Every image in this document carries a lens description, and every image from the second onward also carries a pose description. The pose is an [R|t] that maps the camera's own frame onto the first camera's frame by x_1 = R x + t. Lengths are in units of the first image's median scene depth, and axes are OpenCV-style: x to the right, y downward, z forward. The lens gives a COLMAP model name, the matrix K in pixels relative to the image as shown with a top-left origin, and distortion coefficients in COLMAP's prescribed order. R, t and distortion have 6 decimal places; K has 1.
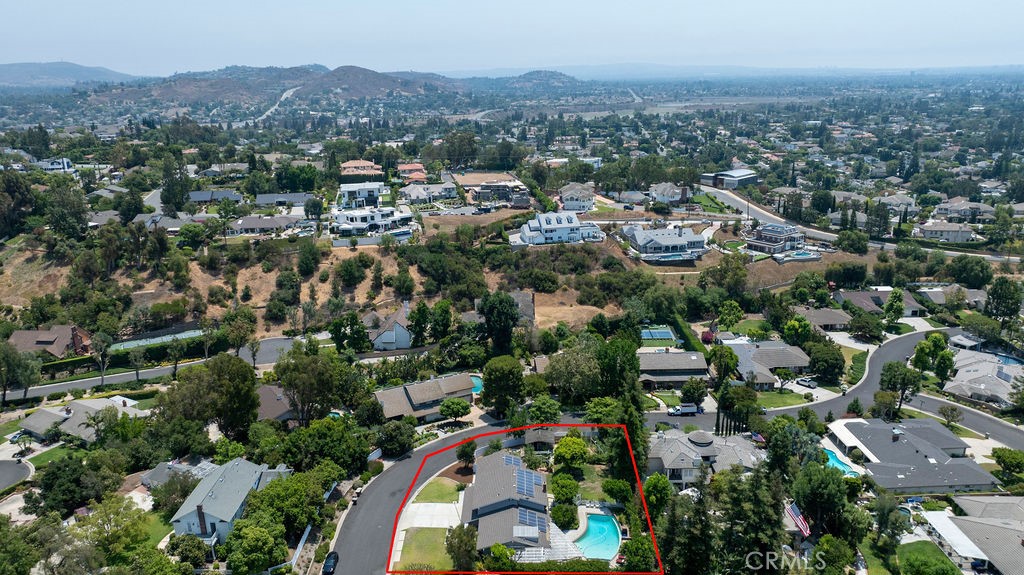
lens RADIAL K [[716.5, 0, 513.5], [0, 716.5, 290.4], [0, 0, 1]] dist [-0.055420, 0.068704]
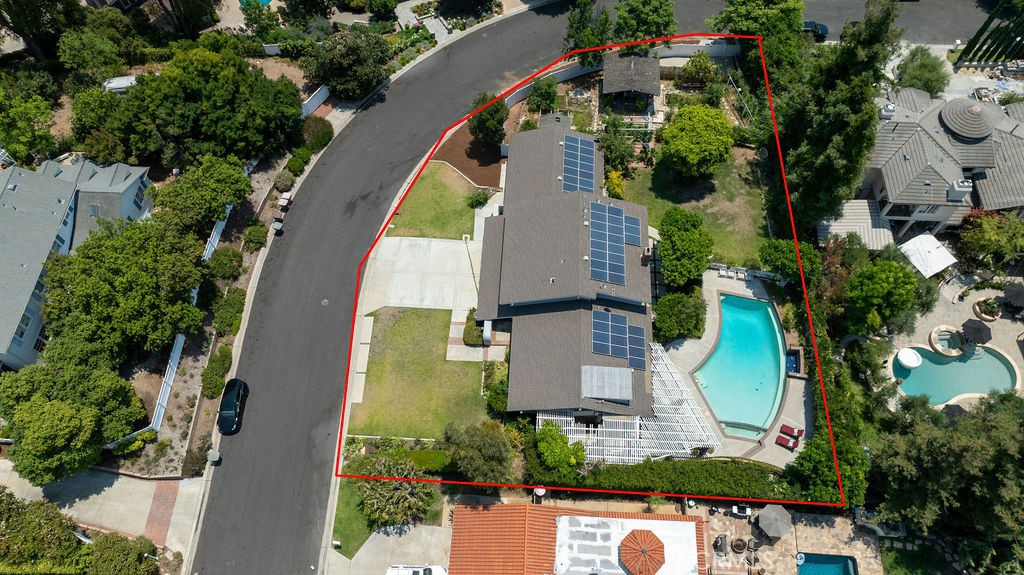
lens RADIAL K [[716.5, 0, 513.5], [0, 716.5, 290.4], [0, 0, 1]] dist [-0.055420, 0.068704]
pose [[0.998909, 0.044501, -0.014126, -0.039131], [-0.021757, 0.711384, 0.702467, -0.049194], [0.041310, -0.701394, 0.711576, 0.611998]]
